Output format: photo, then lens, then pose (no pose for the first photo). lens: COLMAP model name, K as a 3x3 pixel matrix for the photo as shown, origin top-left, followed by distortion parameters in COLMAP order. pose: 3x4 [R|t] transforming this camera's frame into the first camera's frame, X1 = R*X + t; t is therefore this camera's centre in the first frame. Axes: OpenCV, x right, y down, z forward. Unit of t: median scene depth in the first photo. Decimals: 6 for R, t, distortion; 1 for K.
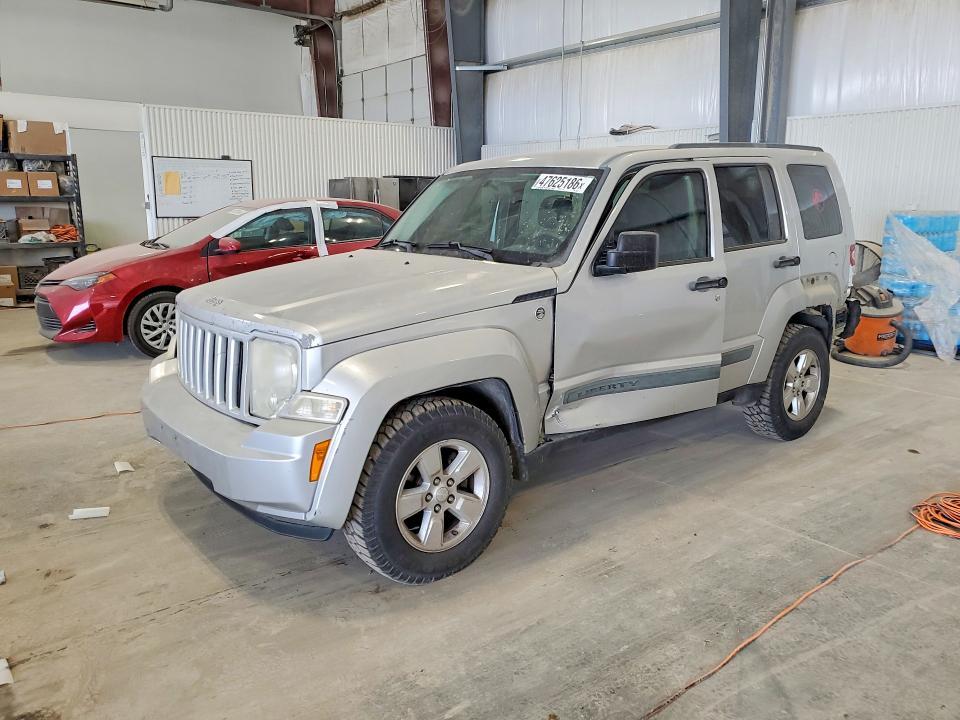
lens RADIAL K [[728.4, 0, 480.0], [0, 728.4, 360.0], [0, 0, 1]] dist [0.024244, -0.007822]
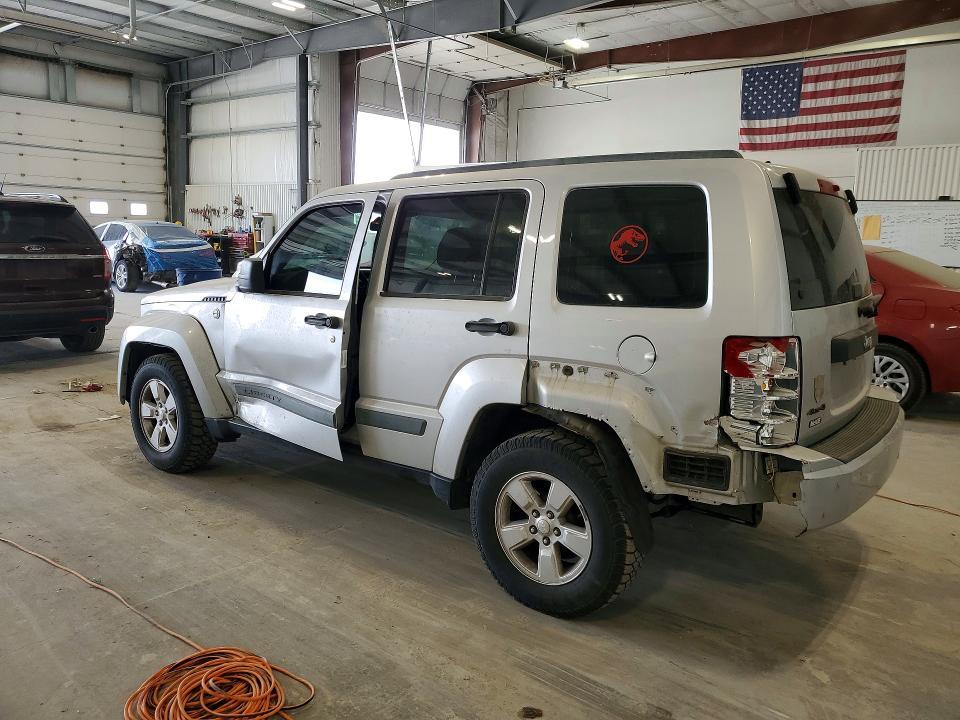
lens RADIAL K [[728.4, 0, 480.0], [0, 728.4, 360.0], [0, 0, 1]] dist [0.024244, -0.007822]
pose [[0.254845, 0.171514, -0.951650, 1.122912], [-0.233016, 0.966036, 0.111706, -0.185316], [0.938487, 0.193282, 0.286155, 0.827138]]
